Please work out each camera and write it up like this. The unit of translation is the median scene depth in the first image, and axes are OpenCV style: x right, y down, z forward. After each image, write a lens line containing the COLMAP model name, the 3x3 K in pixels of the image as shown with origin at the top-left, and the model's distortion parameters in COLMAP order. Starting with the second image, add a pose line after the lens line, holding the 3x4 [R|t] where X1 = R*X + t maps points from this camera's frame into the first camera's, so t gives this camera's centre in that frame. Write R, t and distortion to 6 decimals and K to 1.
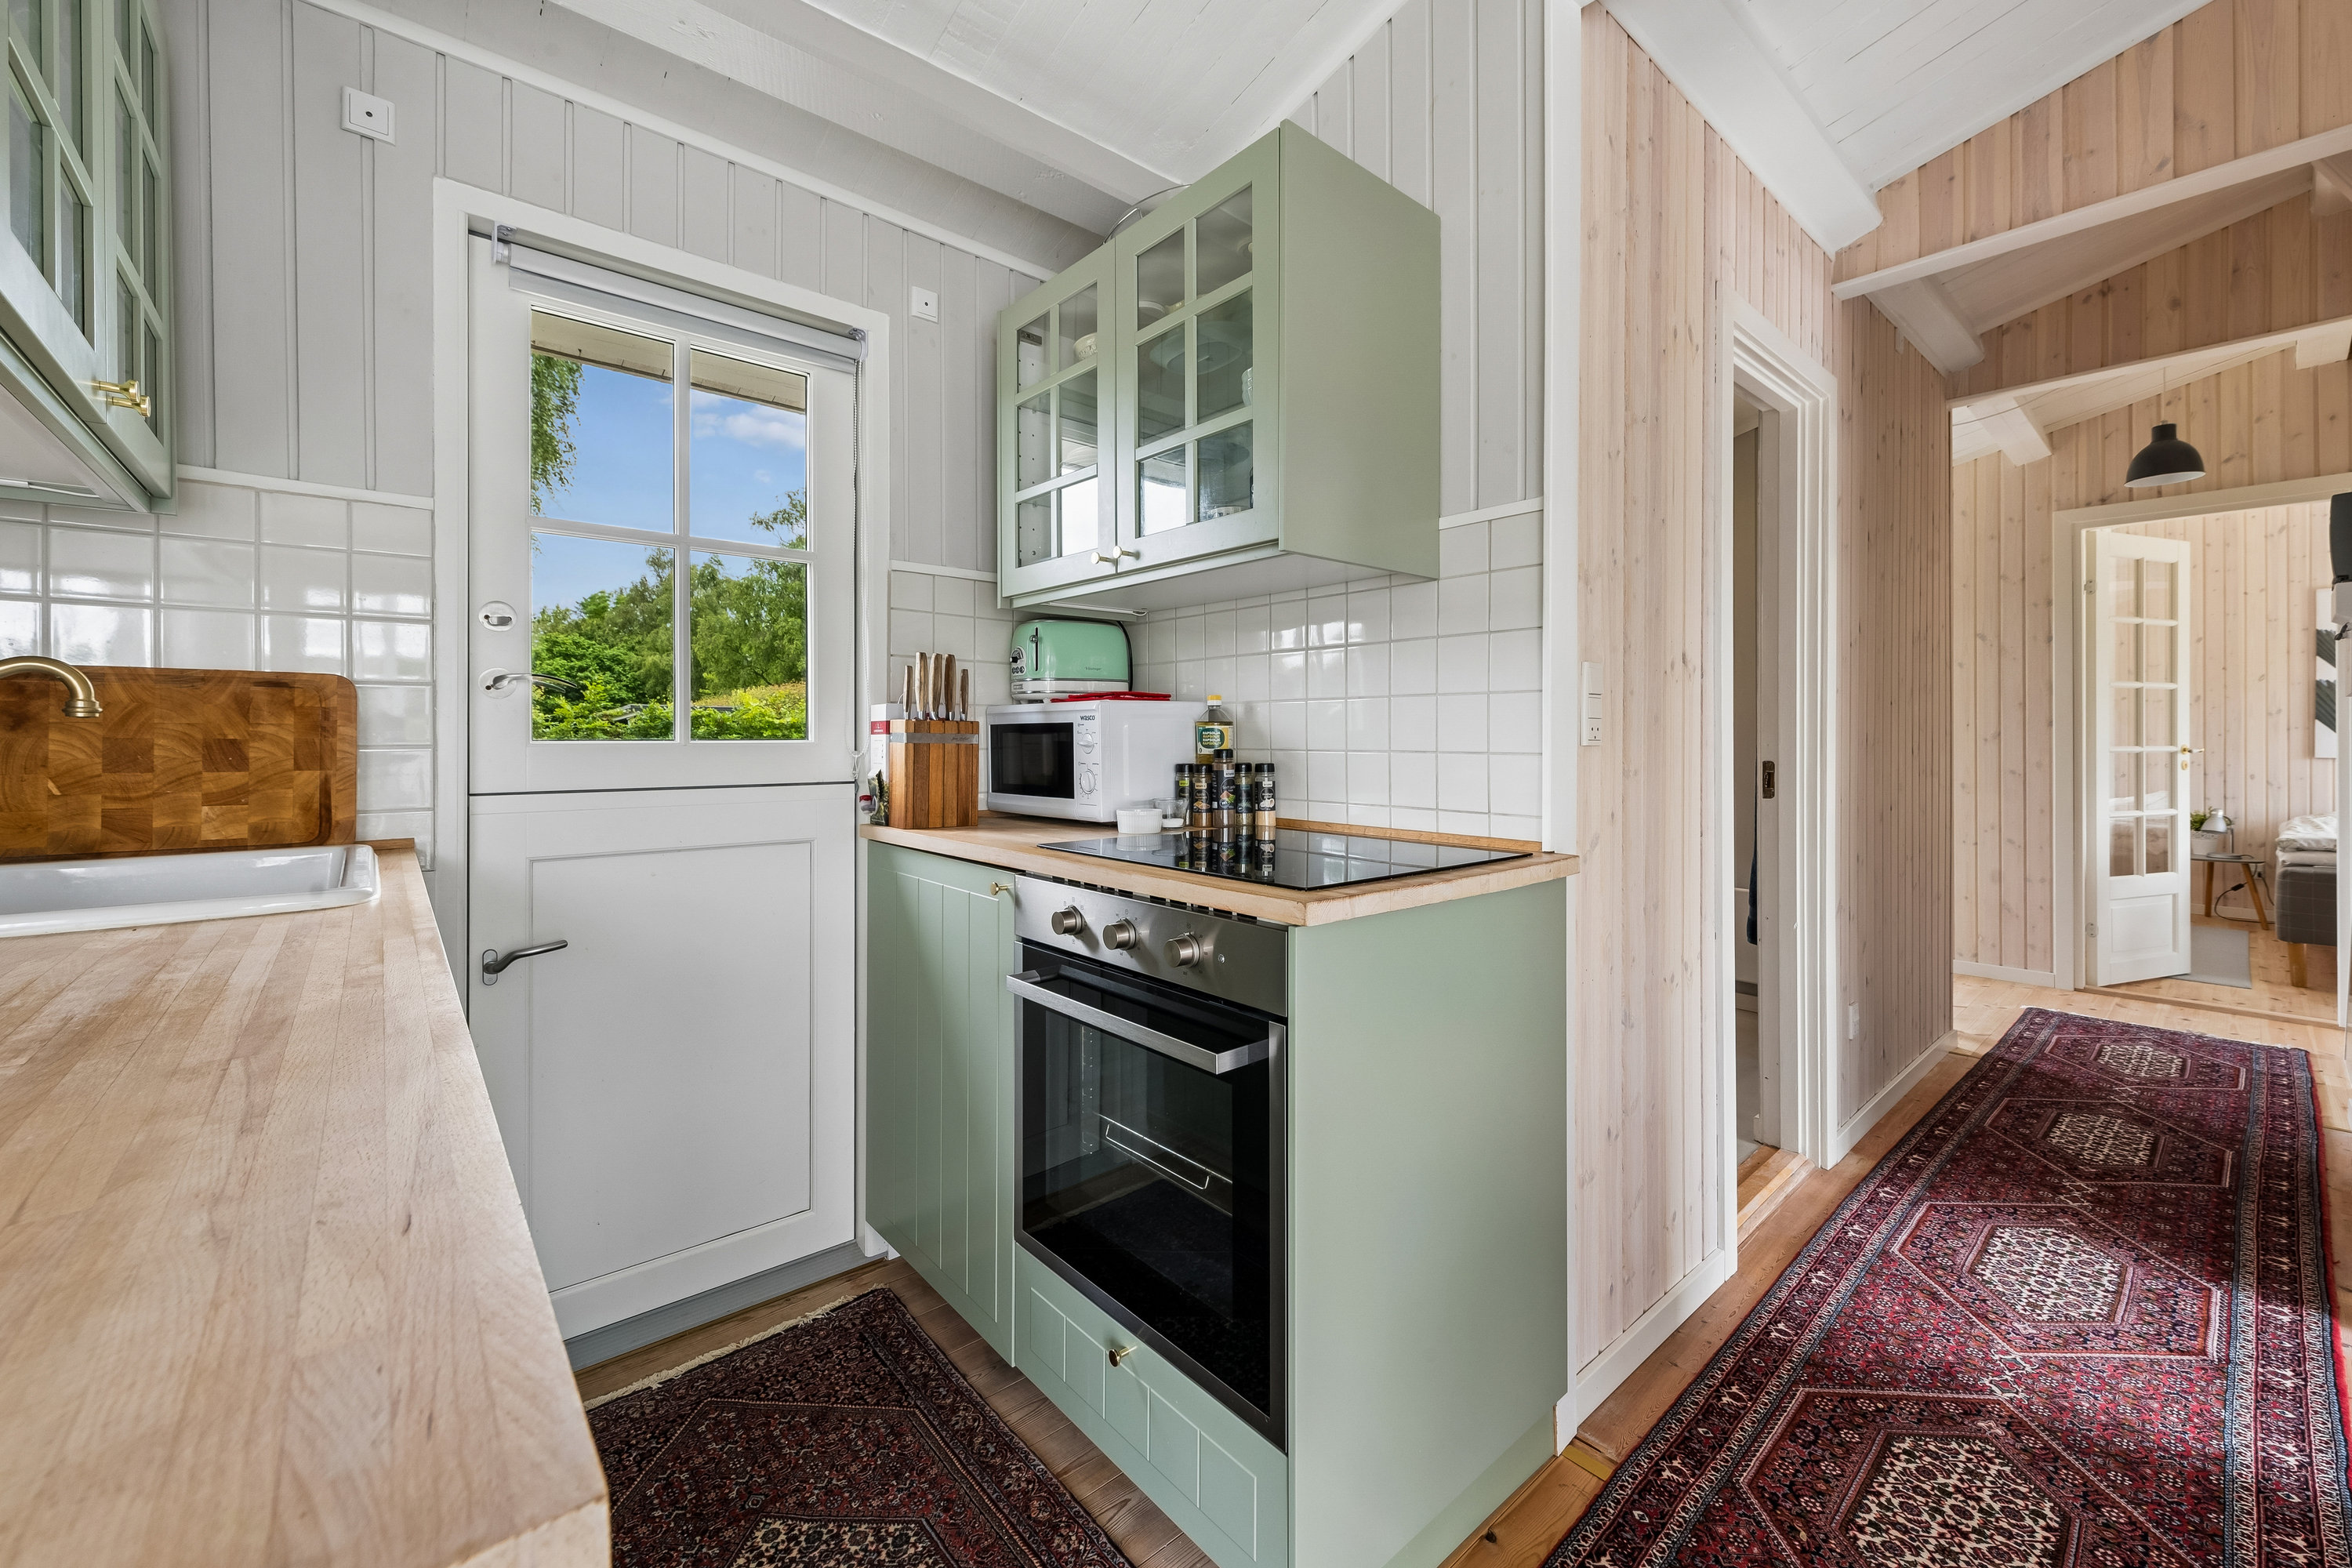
lens RADIAL K [[926.4, 0, 1191.4], [0, 926.4, 736.6], [0, 0, 1]] dist [0.007487, -0.002901]
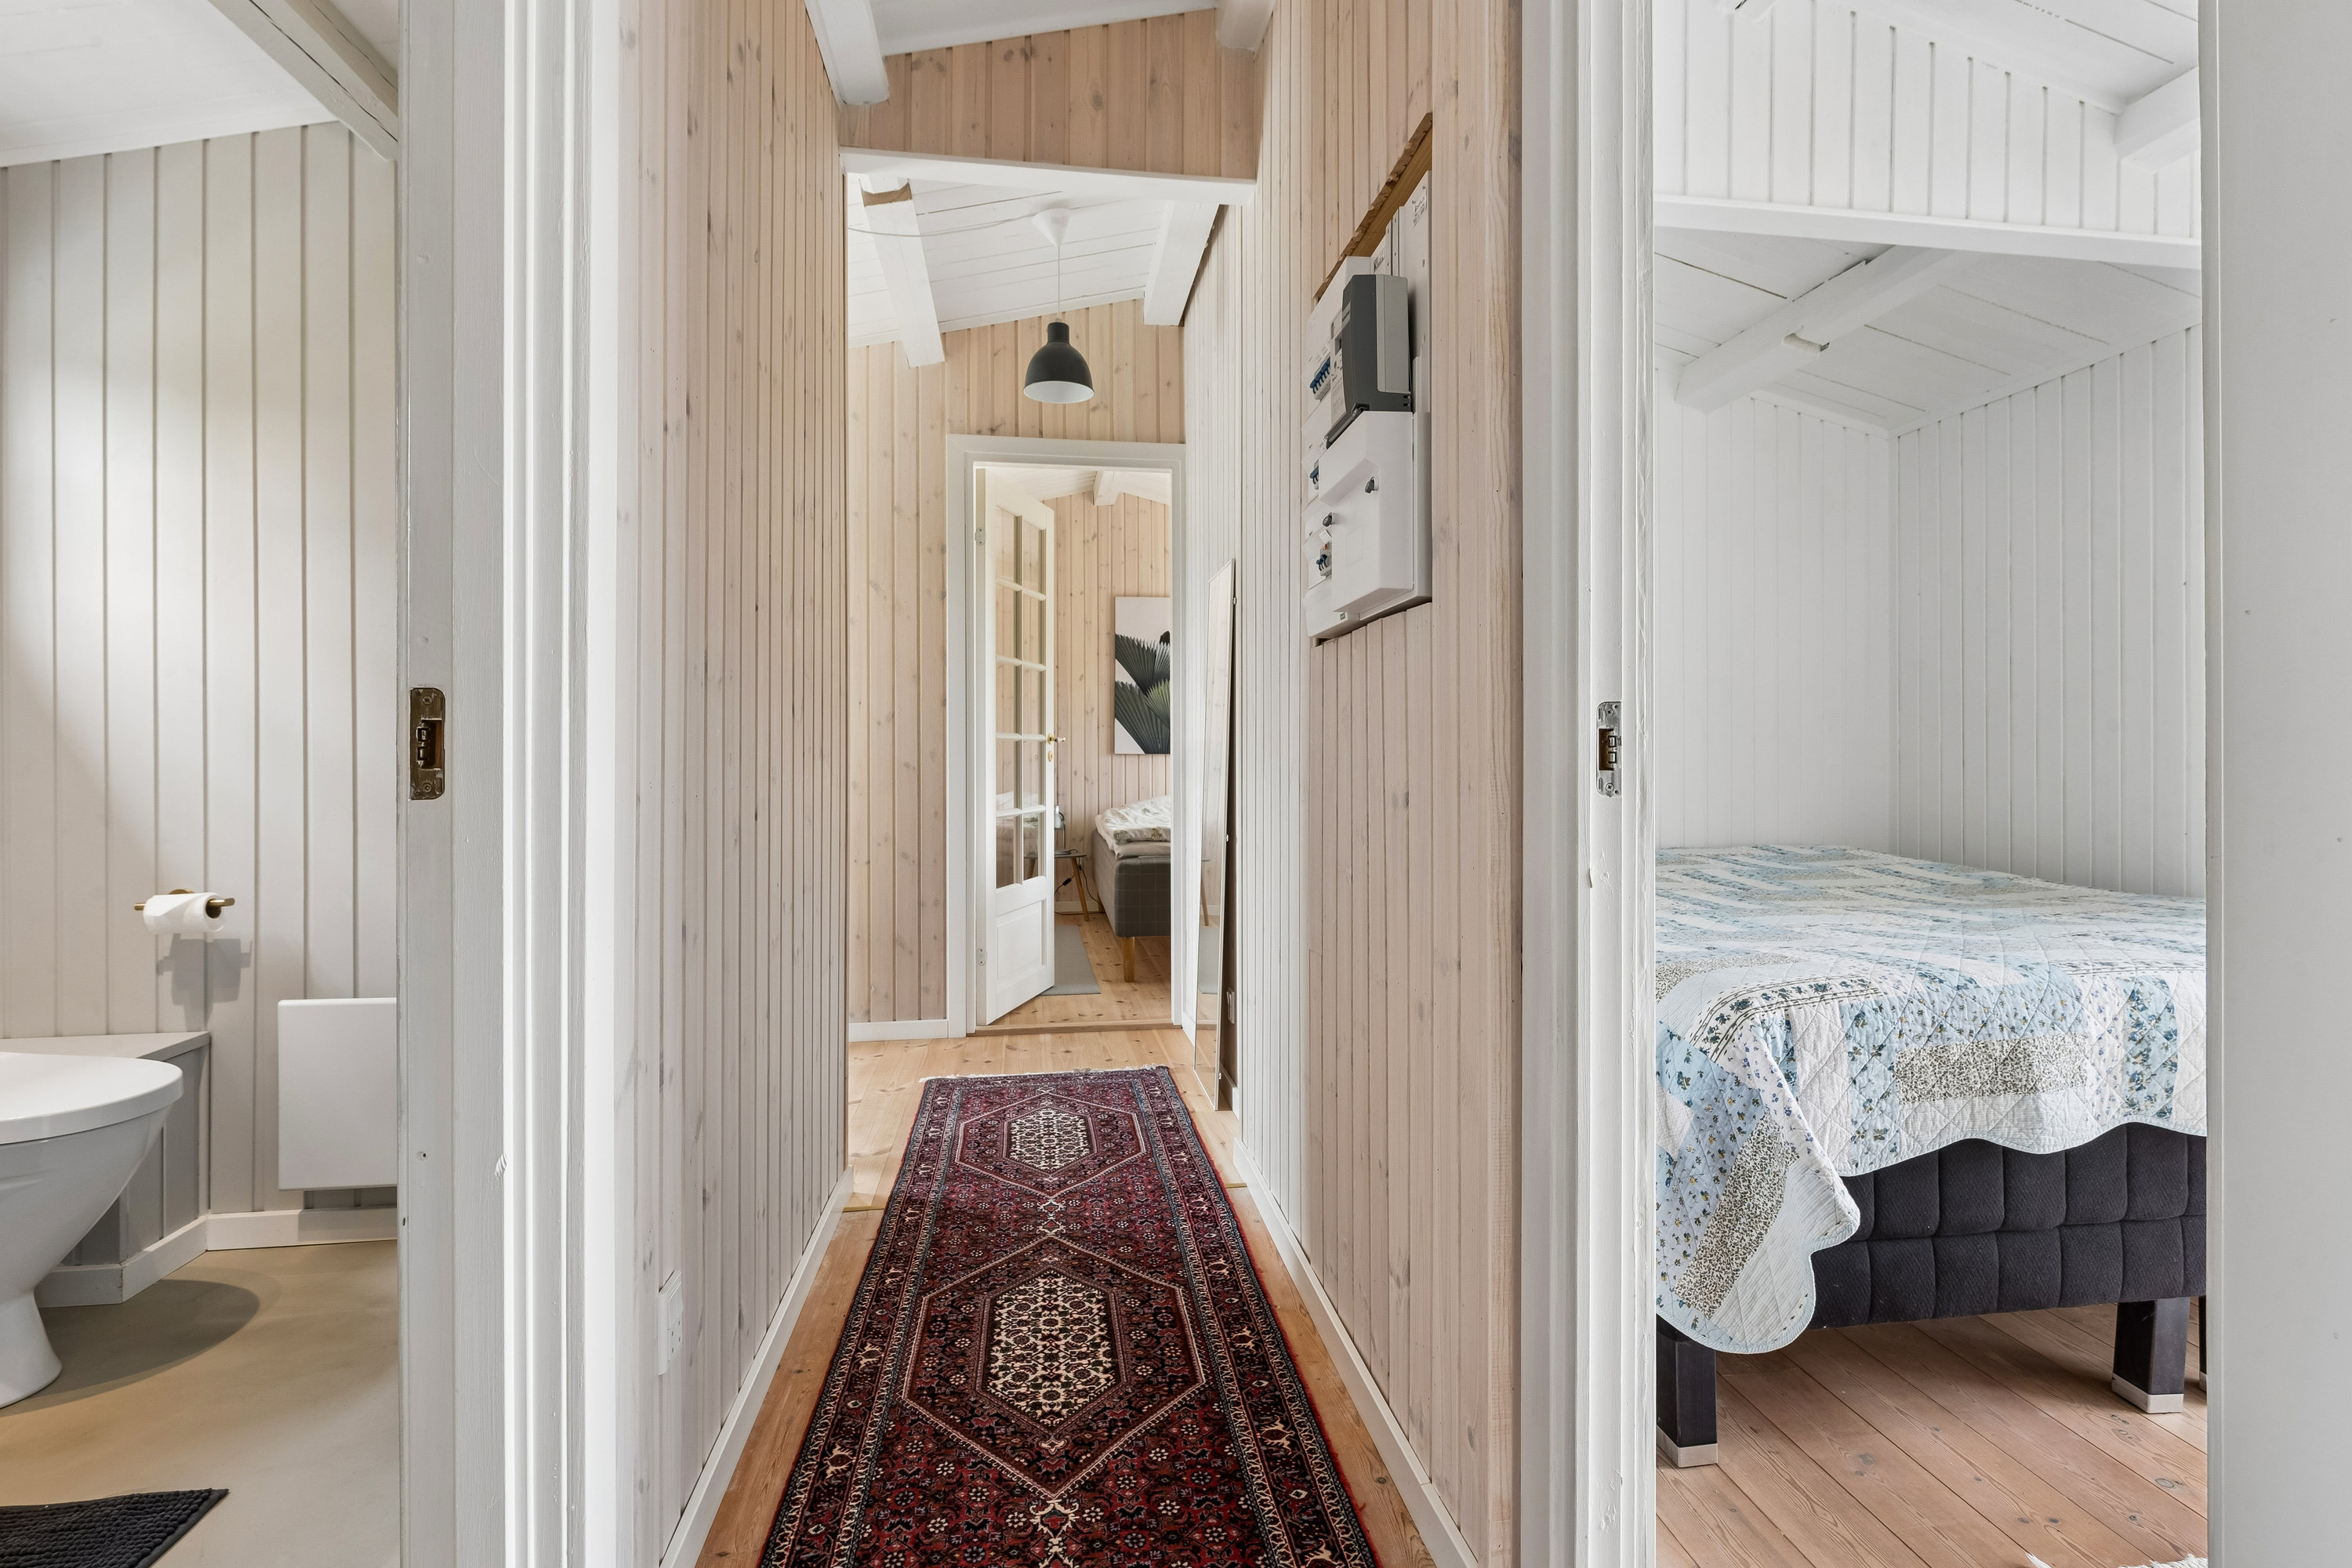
lens RADIAL K [[1097.8, 0, 1191.3], [0, 1097.8, 753.9], [0, 0, 1]] dist [0.005992, -0.005274]
pose [[0.540047, 0.000348, 0.841635, 0.576261], [-0.000872, 1.000000, 0.000147, 0.066365], [-0.841635, -0.000813, 0.540047, 0.729867]]
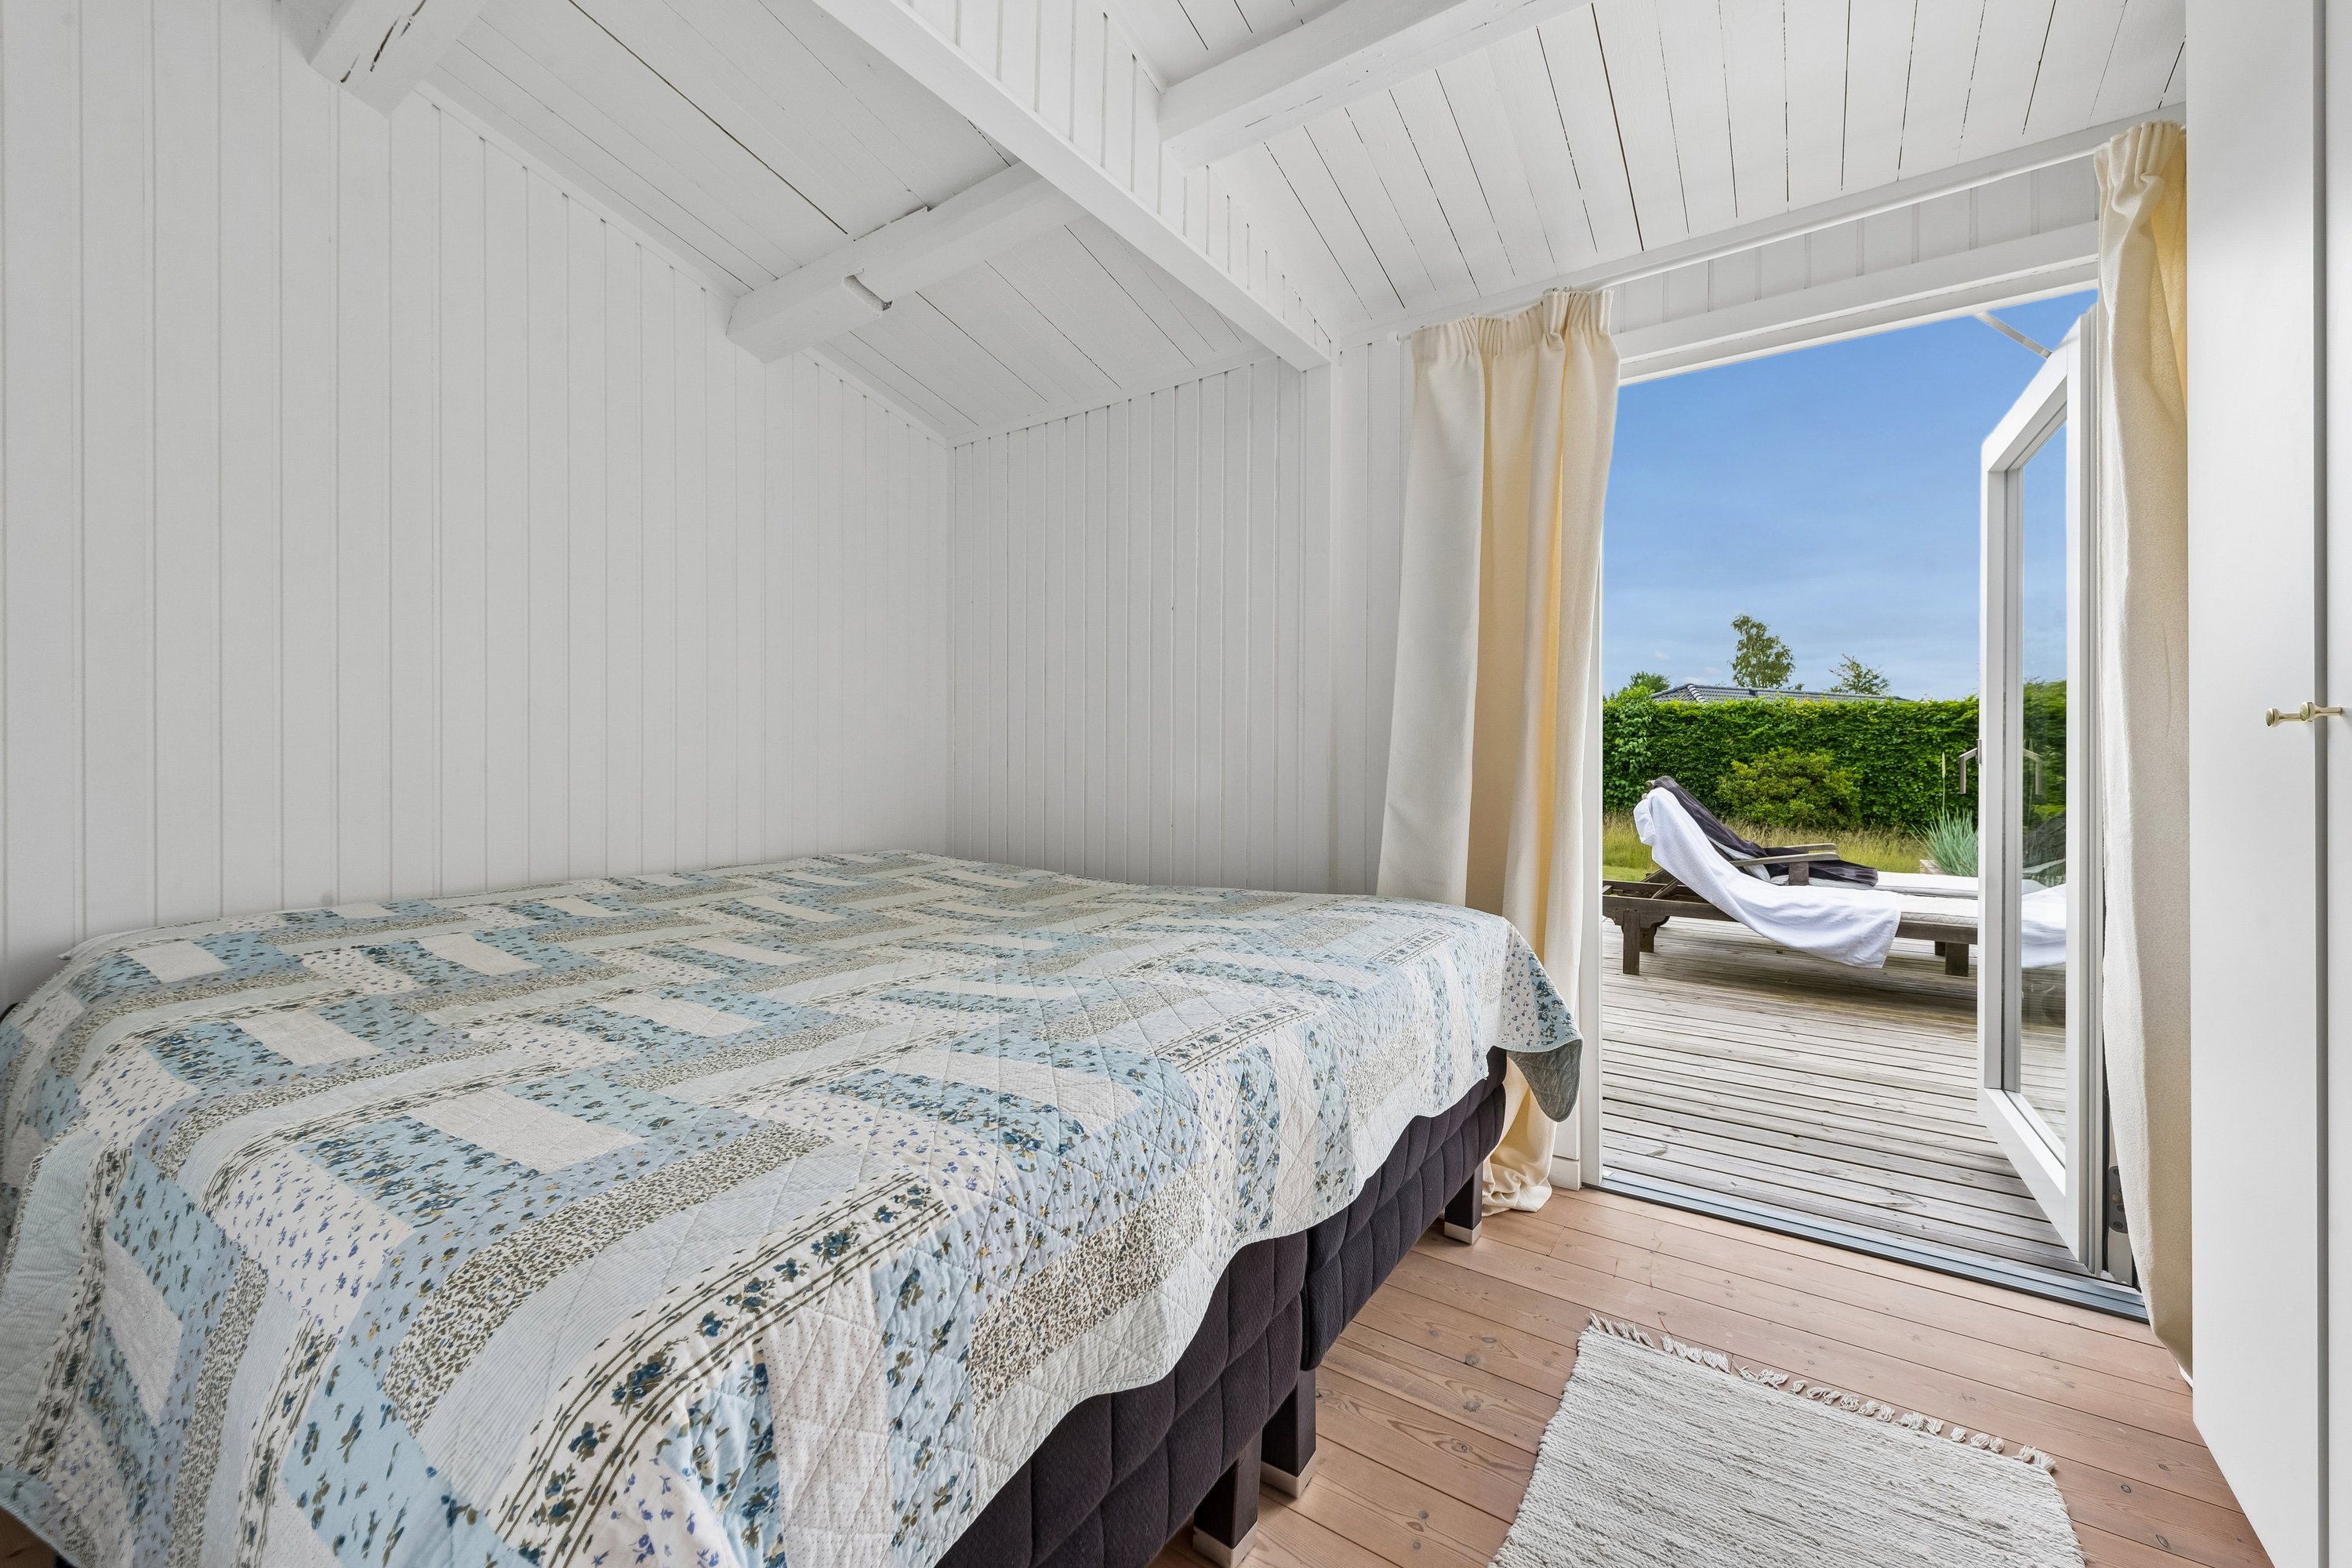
lens RADIAL K [[926.4, 0, 1200.4], [0, 926.4, 759.7], [0, 0, 1]] dist [0.007487, -0.002901]
pose [[-0.264205, -0.003421, 0.964461, 1.157431], [-0.006963, 0.999974, 0.001640, 0.066958], [-0.964441, -0.006282, -0.264222, 0.741054]]
